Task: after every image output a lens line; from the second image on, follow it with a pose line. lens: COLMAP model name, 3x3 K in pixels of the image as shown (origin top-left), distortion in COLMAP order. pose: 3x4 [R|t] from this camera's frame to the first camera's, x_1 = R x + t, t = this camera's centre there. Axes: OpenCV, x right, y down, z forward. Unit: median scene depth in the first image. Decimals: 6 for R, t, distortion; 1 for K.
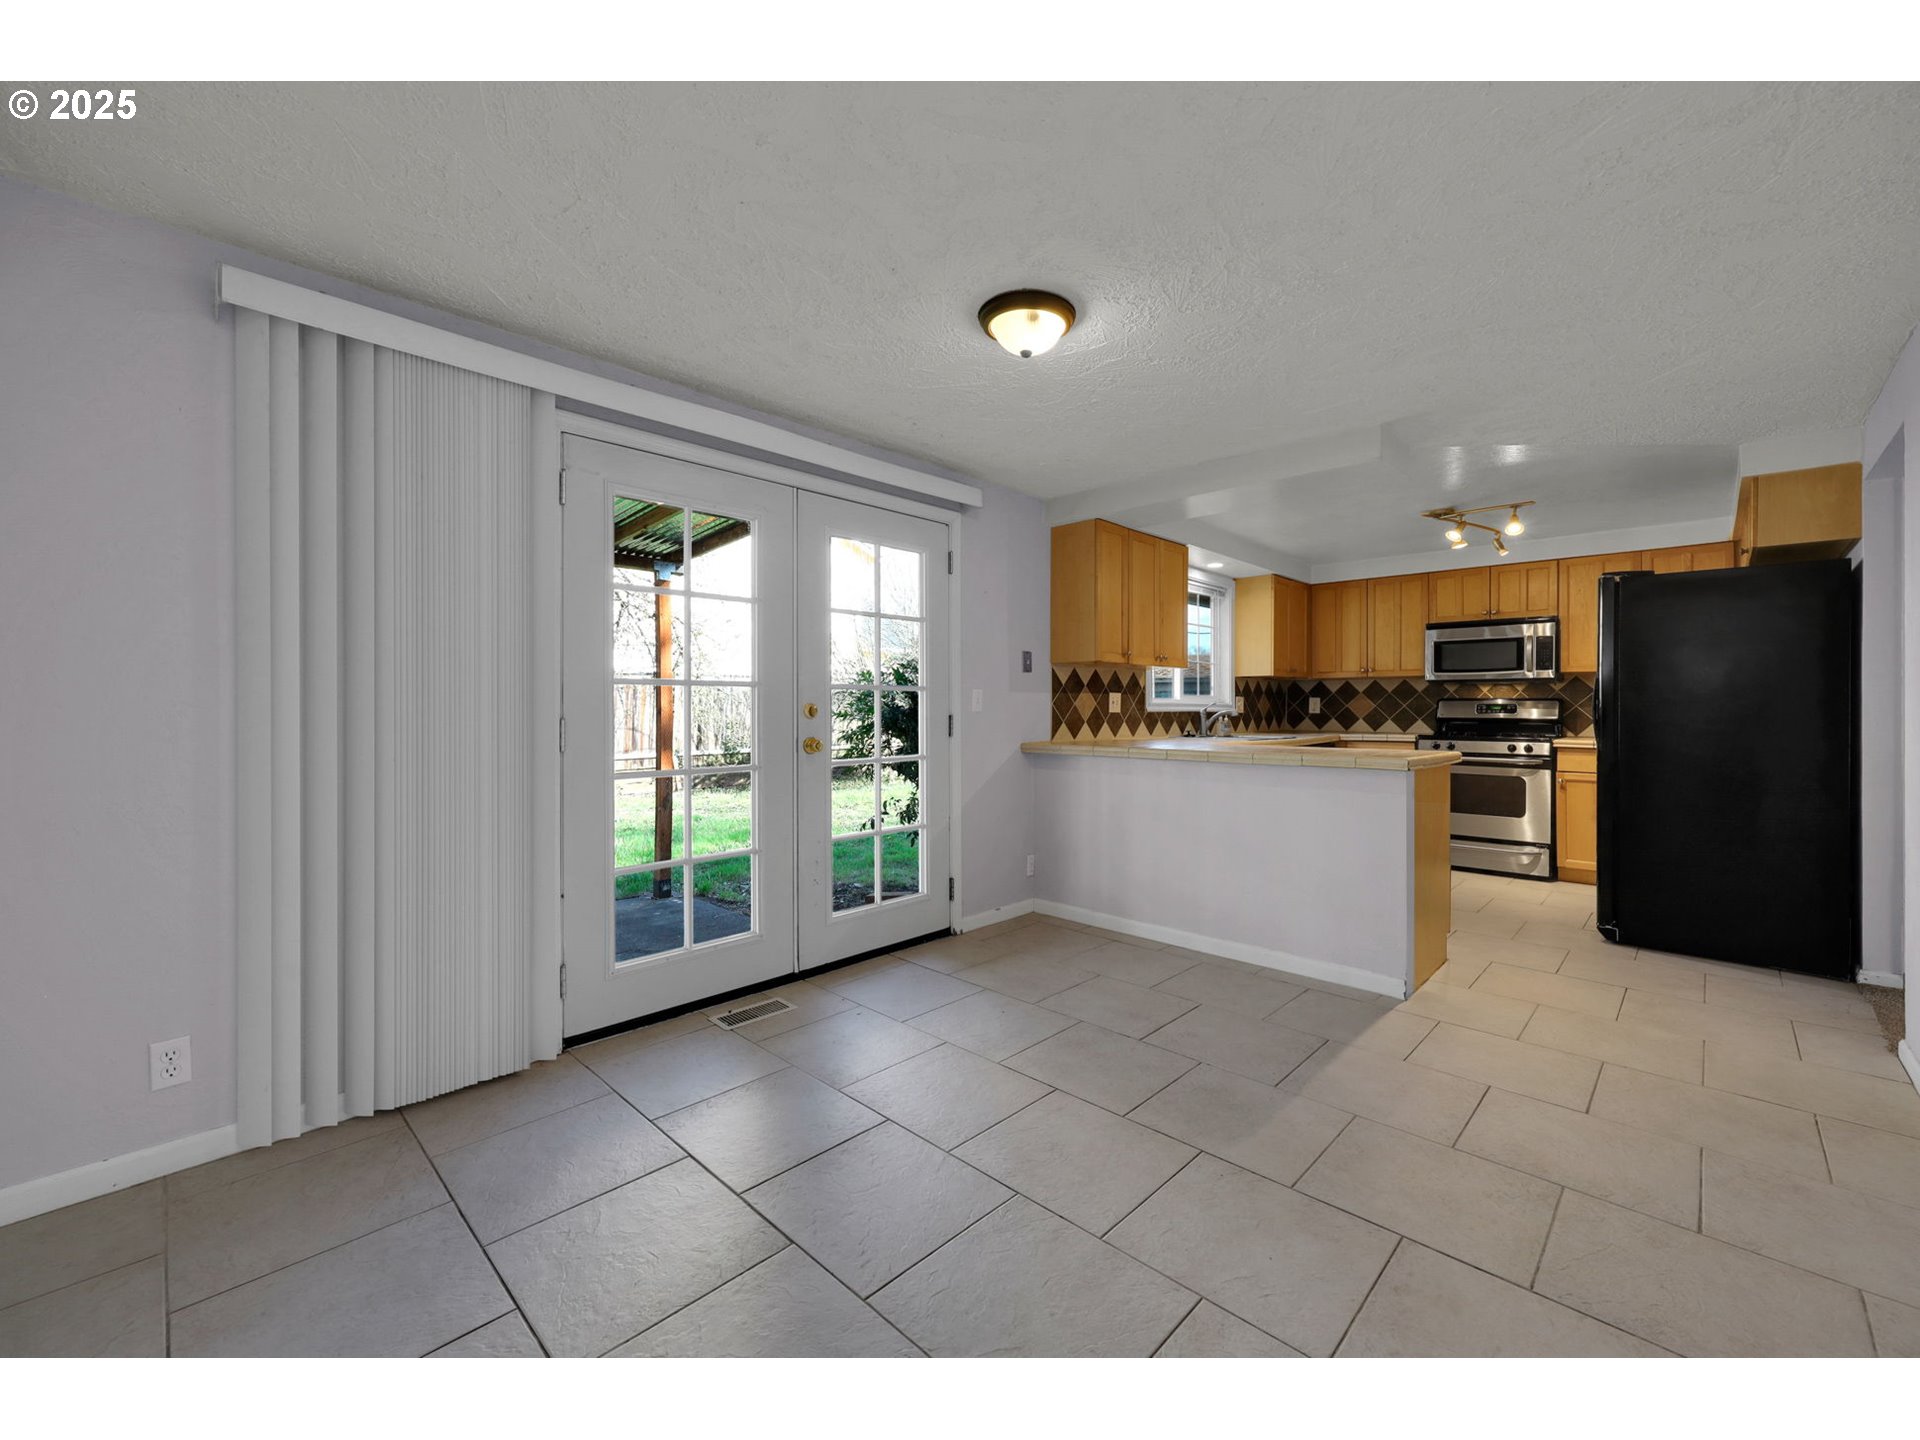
lens RADIAL K [[774.8, 0, 952.1], [0, 774.8, 708.5], [0, 0, 1]] dist [-0.003775, -0.001212]
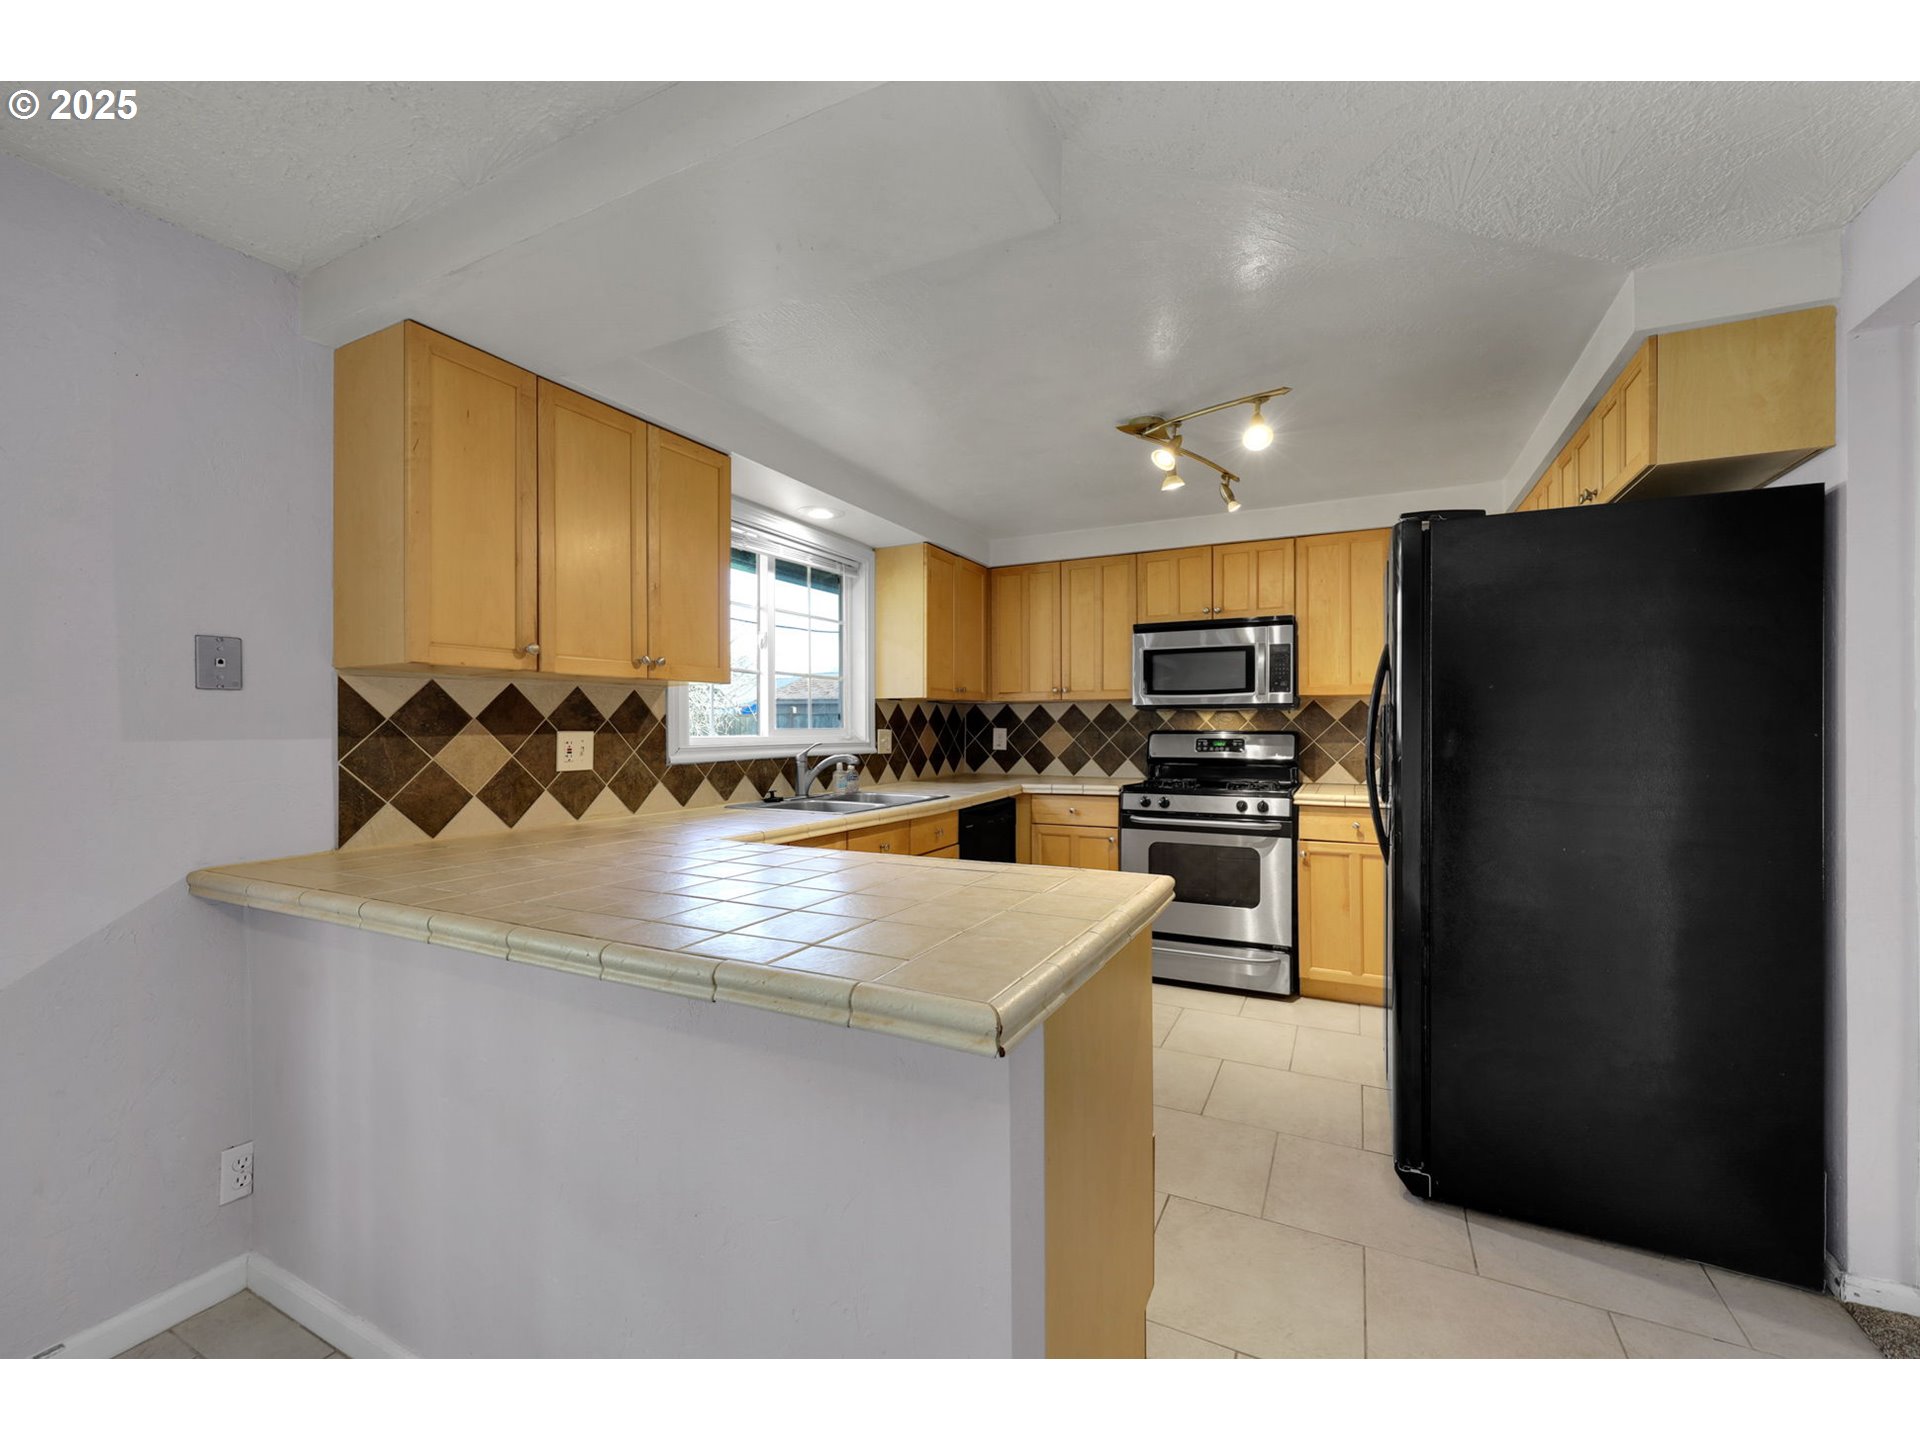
lens RADIAL K [[774.8, 0, 966.3], [0, 774.8, 725.3], [0, 0, 1]] dist [-0.003775, -0.001212]
pose [[0.951361, -0.005286, 0.308033, 0.281234], [0.005414, 0.999985, 0.000439, -0.021978], [-0.308031, 0.001250, 0.951376, 0.422593]]
